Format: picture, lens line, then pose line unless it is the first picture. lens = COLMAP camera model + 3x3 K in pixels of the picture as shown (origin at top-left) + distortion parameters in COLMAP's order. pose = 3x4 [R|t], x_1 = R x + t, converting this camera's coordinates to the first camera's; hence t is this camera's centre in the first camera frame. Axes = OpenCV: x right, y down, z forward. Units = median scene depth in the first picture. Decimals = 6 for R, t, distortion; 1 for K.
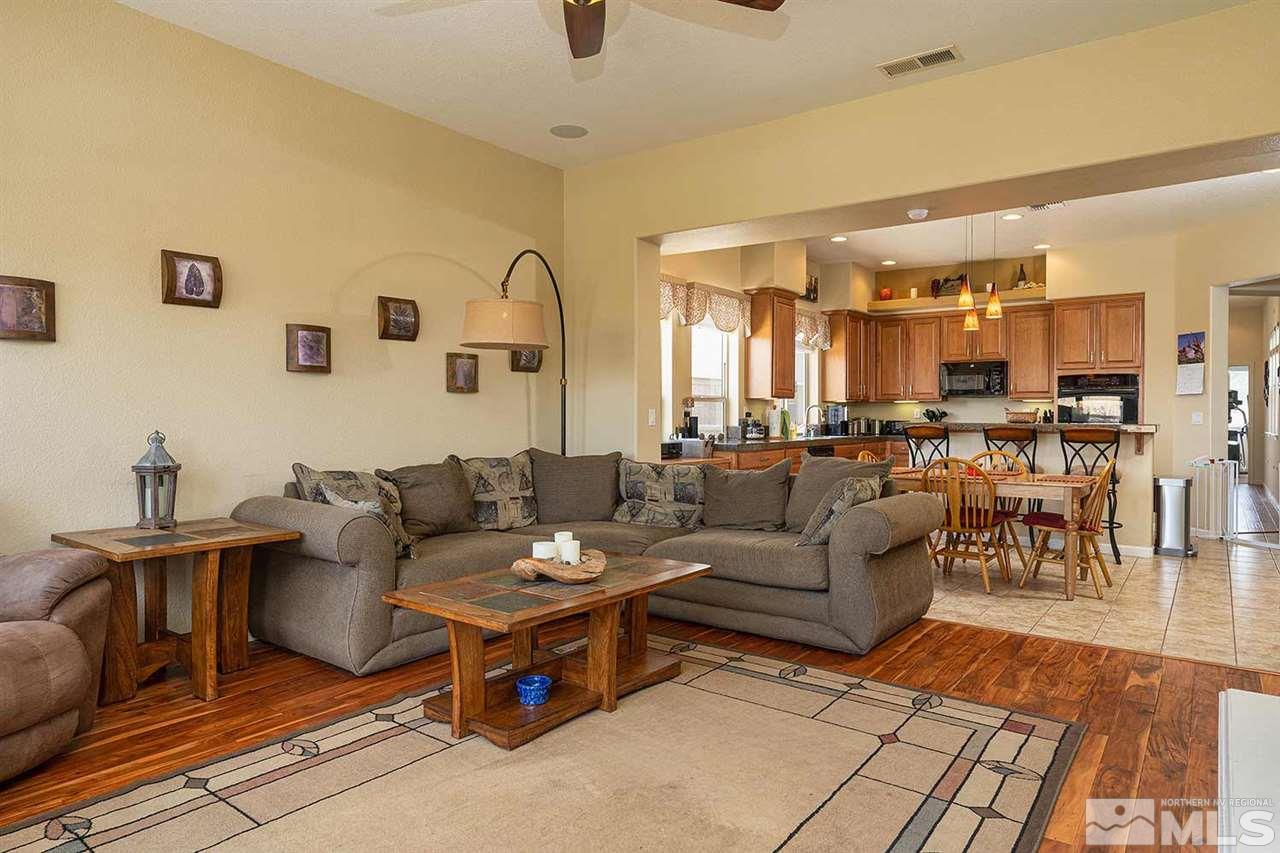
lens RADIAL K [[756.2, 0, 640.0], [0, 756.2, 426.5], [0, 0, 1]] dist [-0.001033, 0.001535]
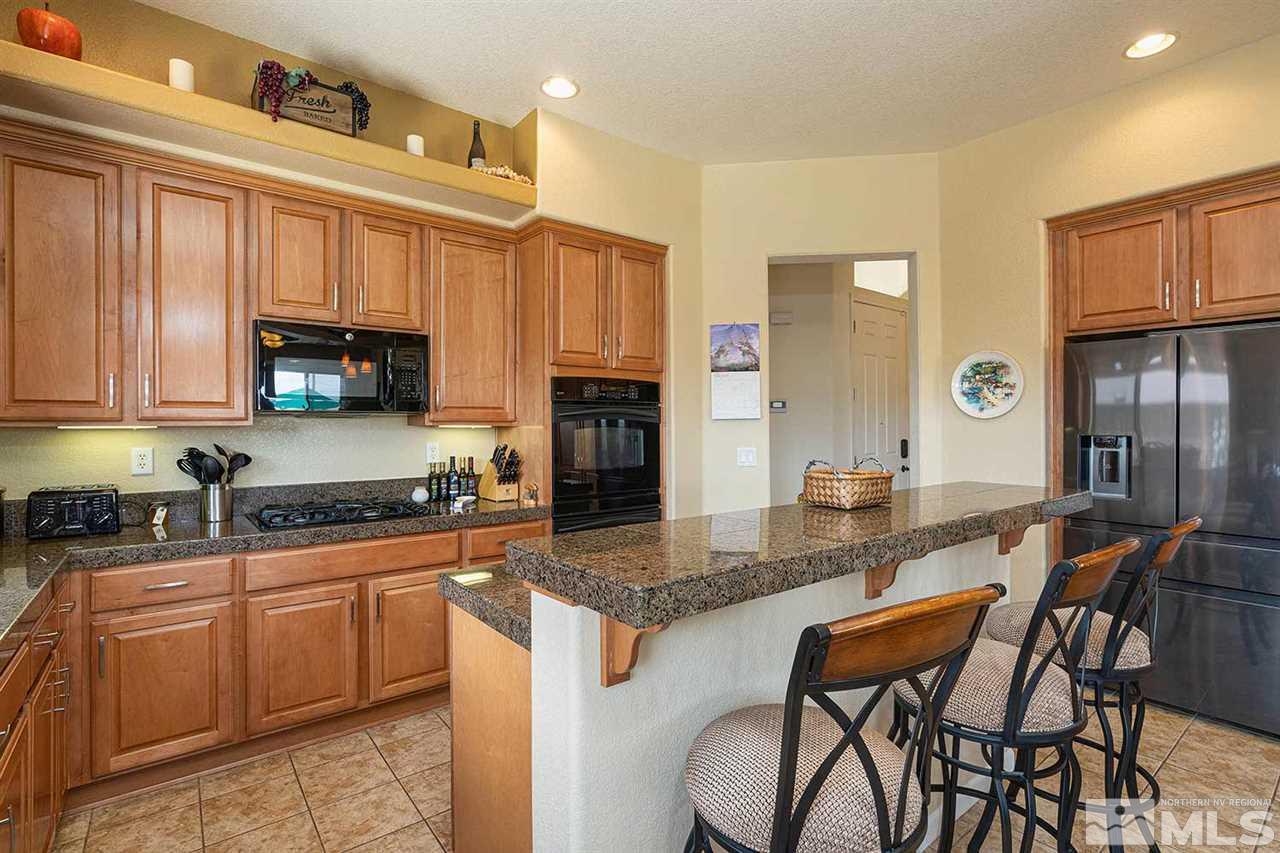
lens RADIAL K [[613.8, 0, 640.0], [0, 613.8, 426.5], [0, 0, 1]] dist [0.000884, -0.000268]
pose [[0.259274, -0.002212, 0.965801, 0.179839], [0.019273, 0.999810, -0.002884, -0.031640], [-0.965611, 0.019361, 0.259268, 0.816875]]
